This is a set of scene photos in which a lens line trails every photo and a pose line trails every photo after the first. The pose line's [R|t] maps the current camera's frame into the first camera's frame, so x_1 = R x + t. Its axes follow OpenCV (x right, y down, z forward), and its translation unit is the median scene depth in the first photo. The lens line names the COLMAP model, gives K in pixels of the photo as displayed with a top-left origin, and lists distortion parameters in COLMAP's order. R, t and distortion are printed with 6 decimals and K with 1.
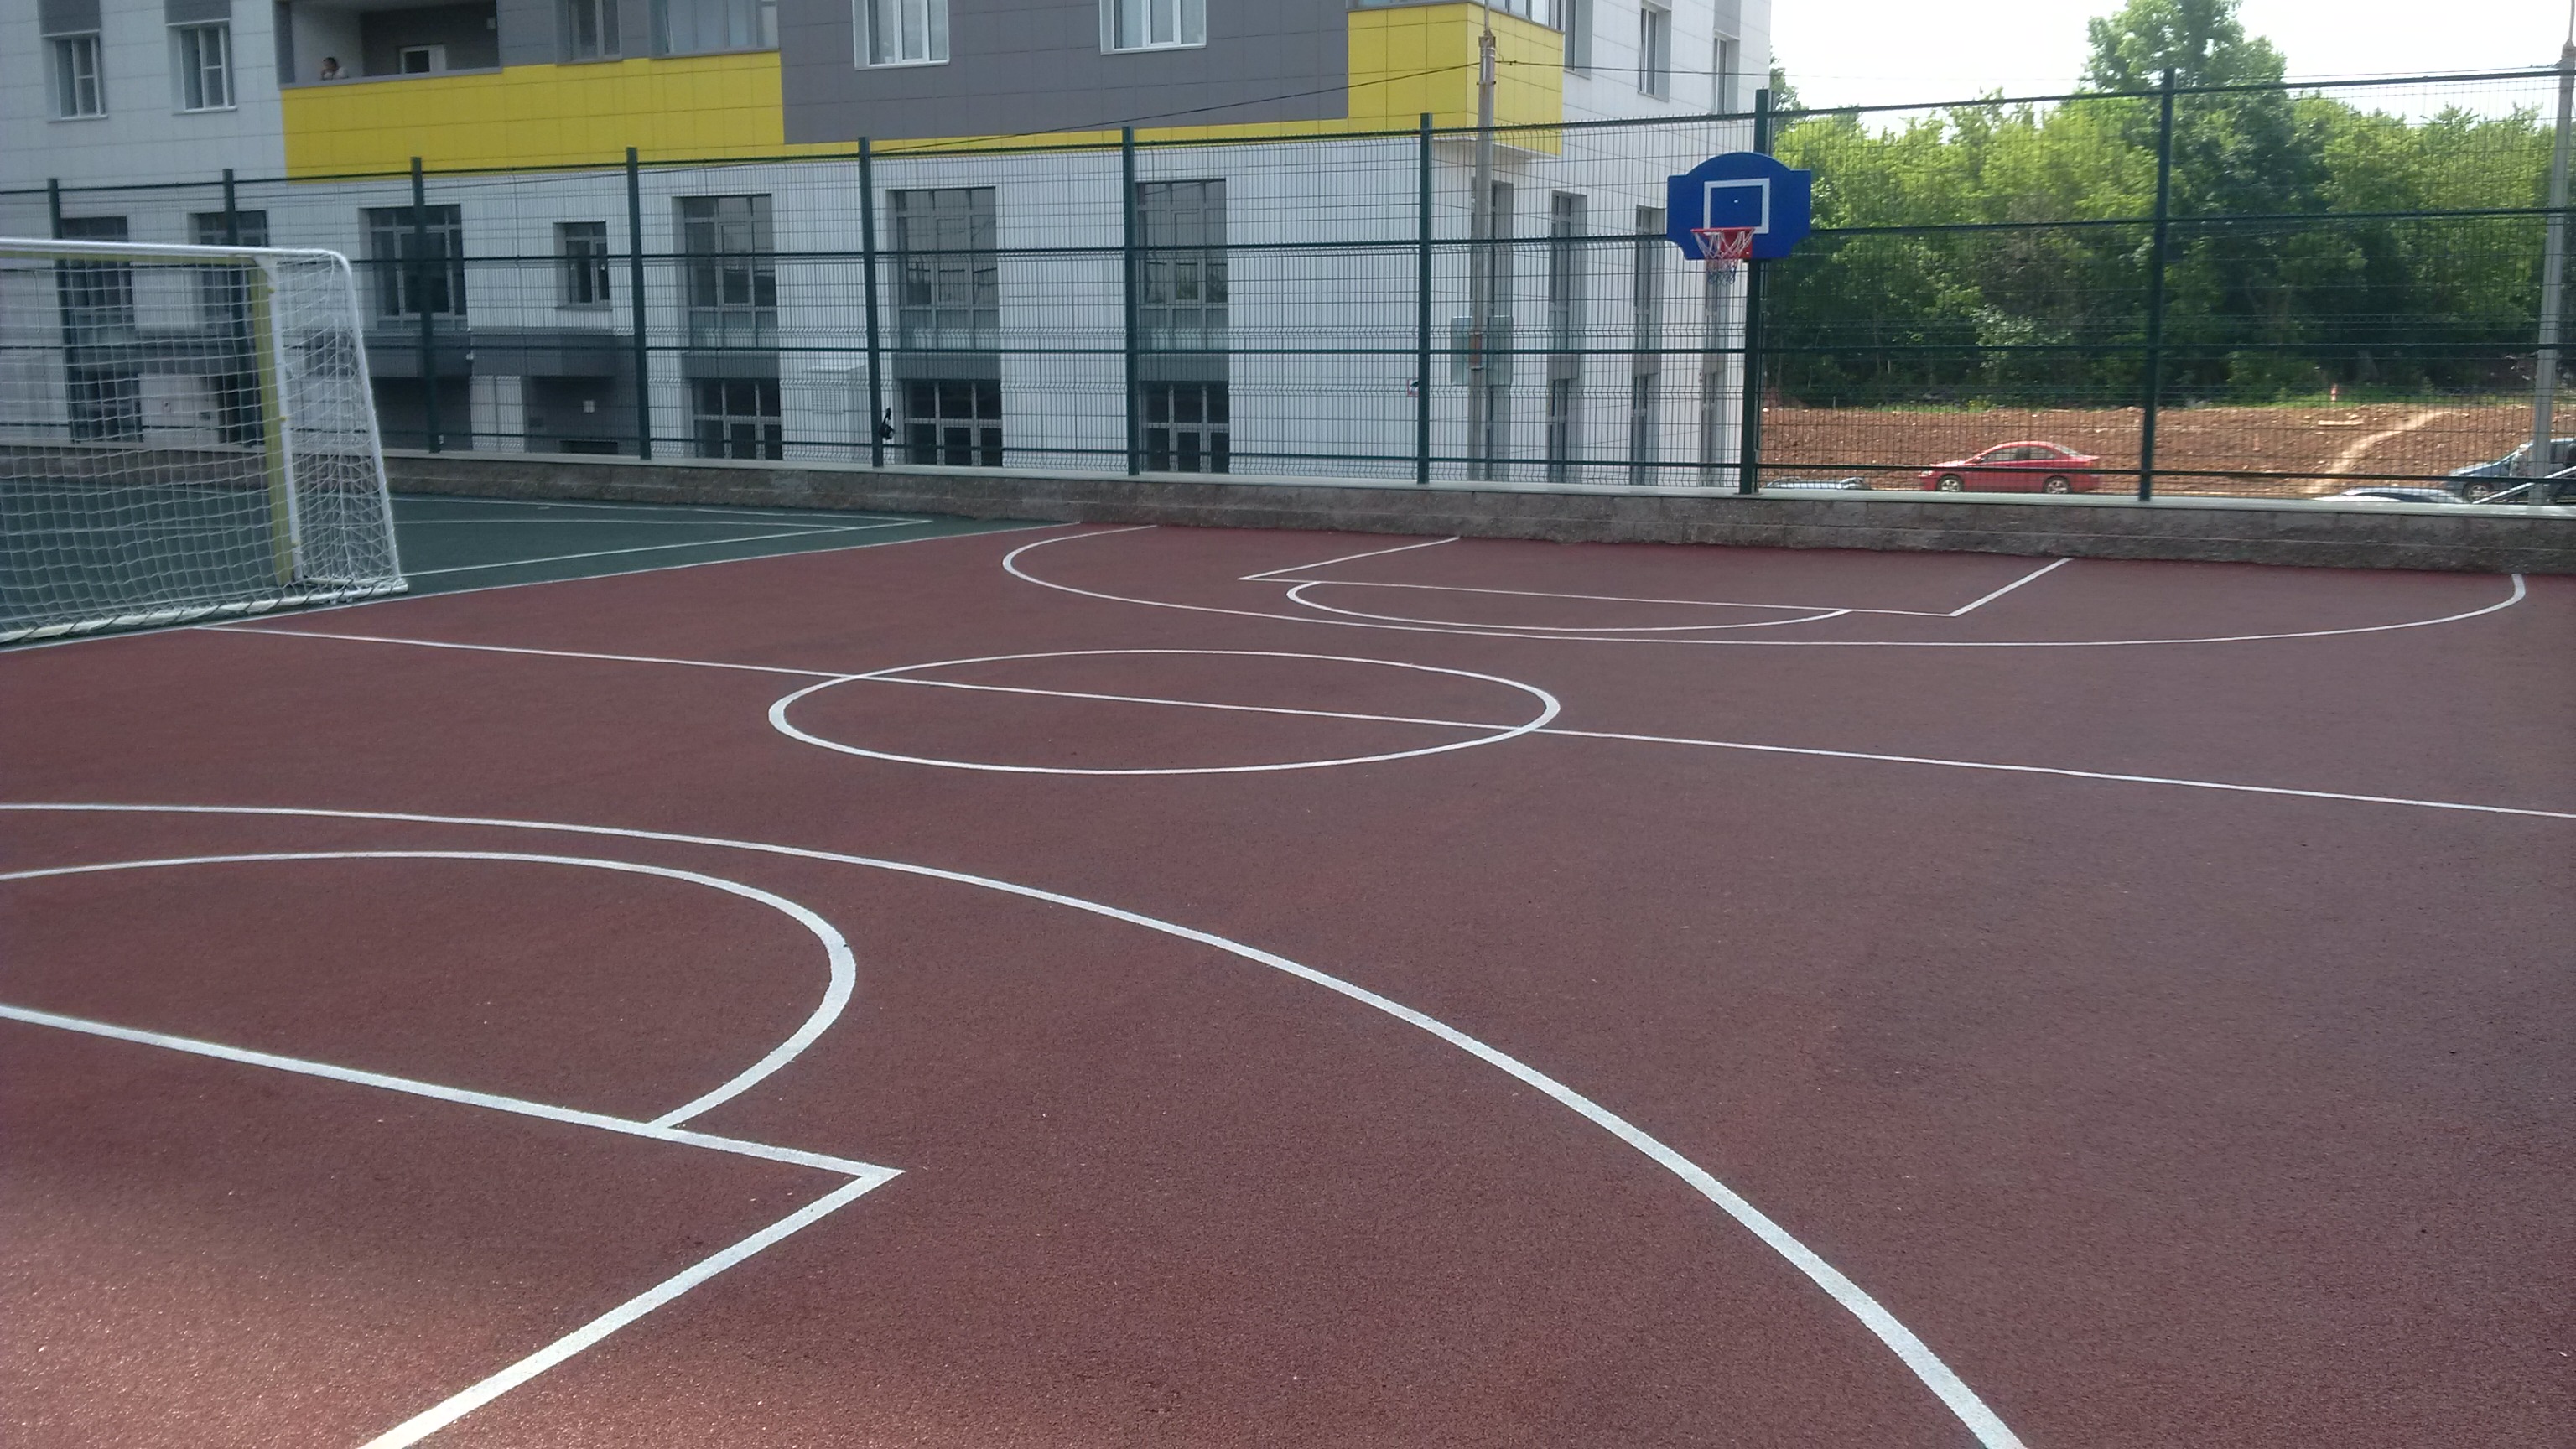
lens RADIAL K [[2245.5, 0, 1349.2], [0, 2245.5, 719.3], [0, 0, 1]] dist [0.029907, -0.015895]
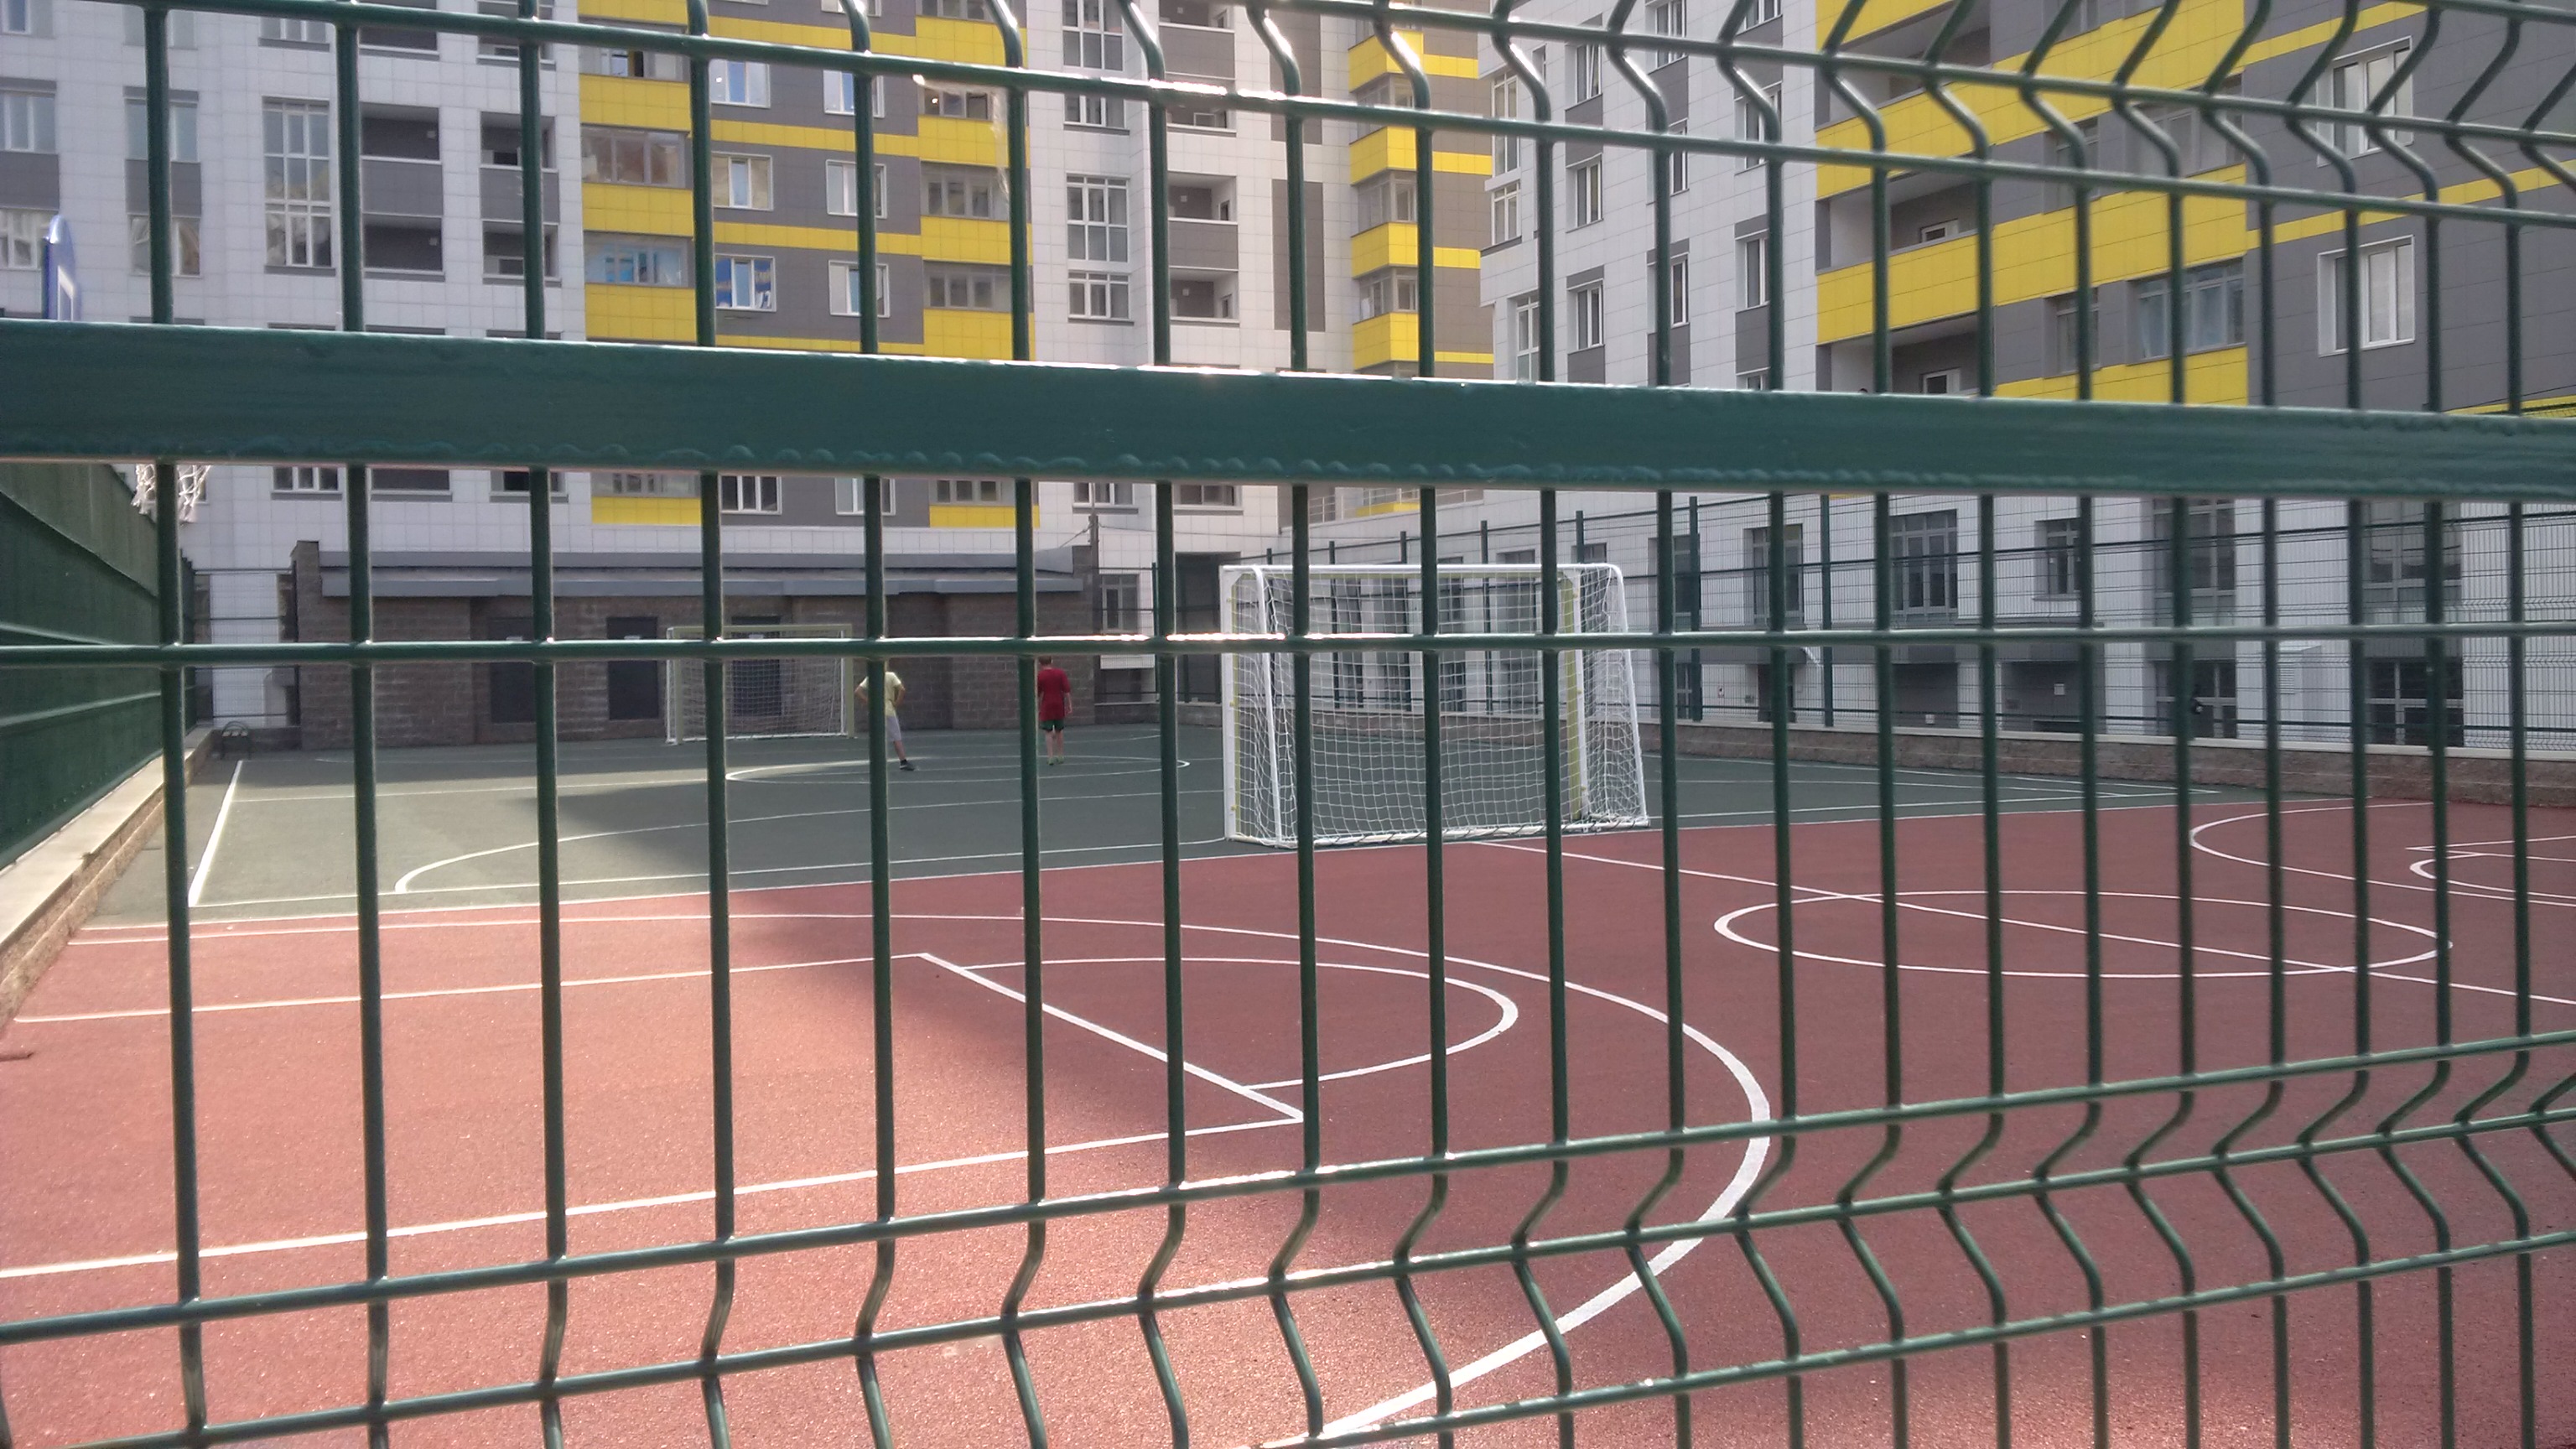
lens RADIAL K [[2350.3, 0, 1288.0], [0, 2350.3, 724.5], [0, 0, 1]] dist [-0.121068, -0.005139]
pose [[0.758577, 0.004982, -0.651564, 0.687931], [-0.084734, 0.992234, -0.091064, 0.056693], [0.646050, 0.124289, 0.753108, -0.343605]]
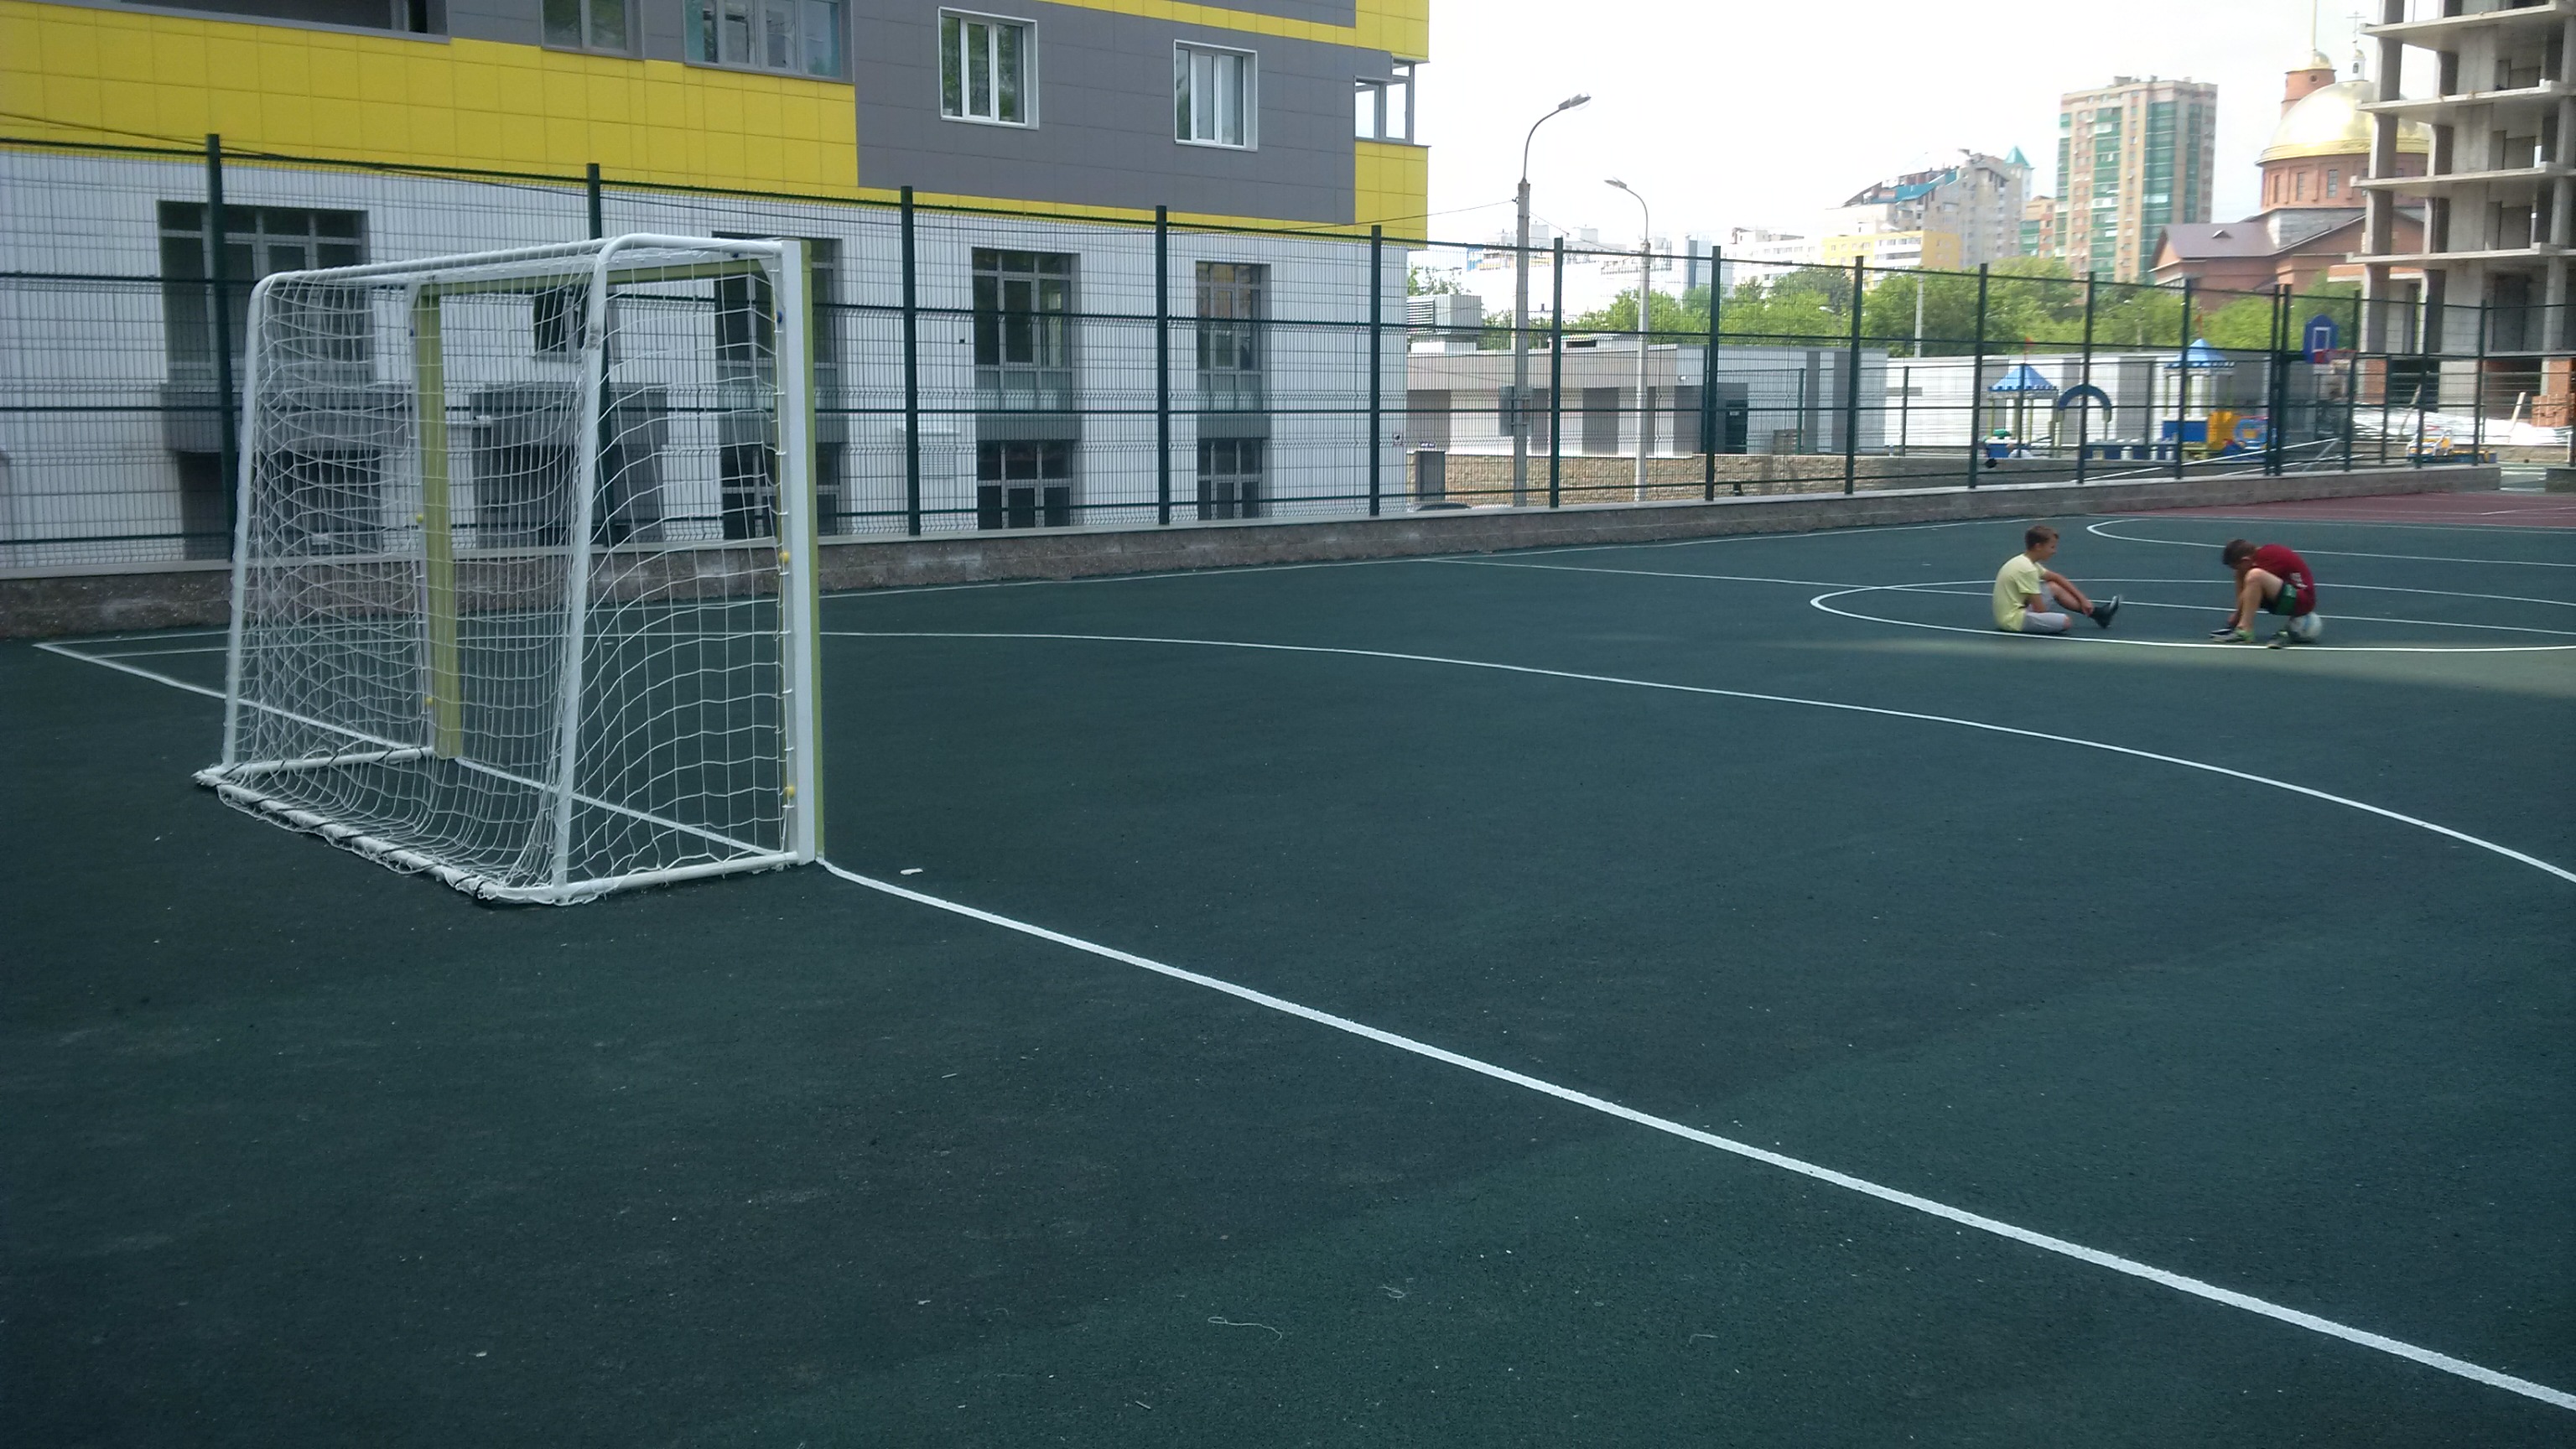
lens RADIAL K [[2245.5, 0, 1349.2], [0, 2245.5, 719.3], [0, 0, 1]] dist [0.029907, -0.015895]
pose [[0.375589, -0.128284, 0.917865, -1.040218], [0.151628, 0.985535, 0.075695, -0.081837], [-0.914298, 0.110744, 0.389608, 0.487661]]
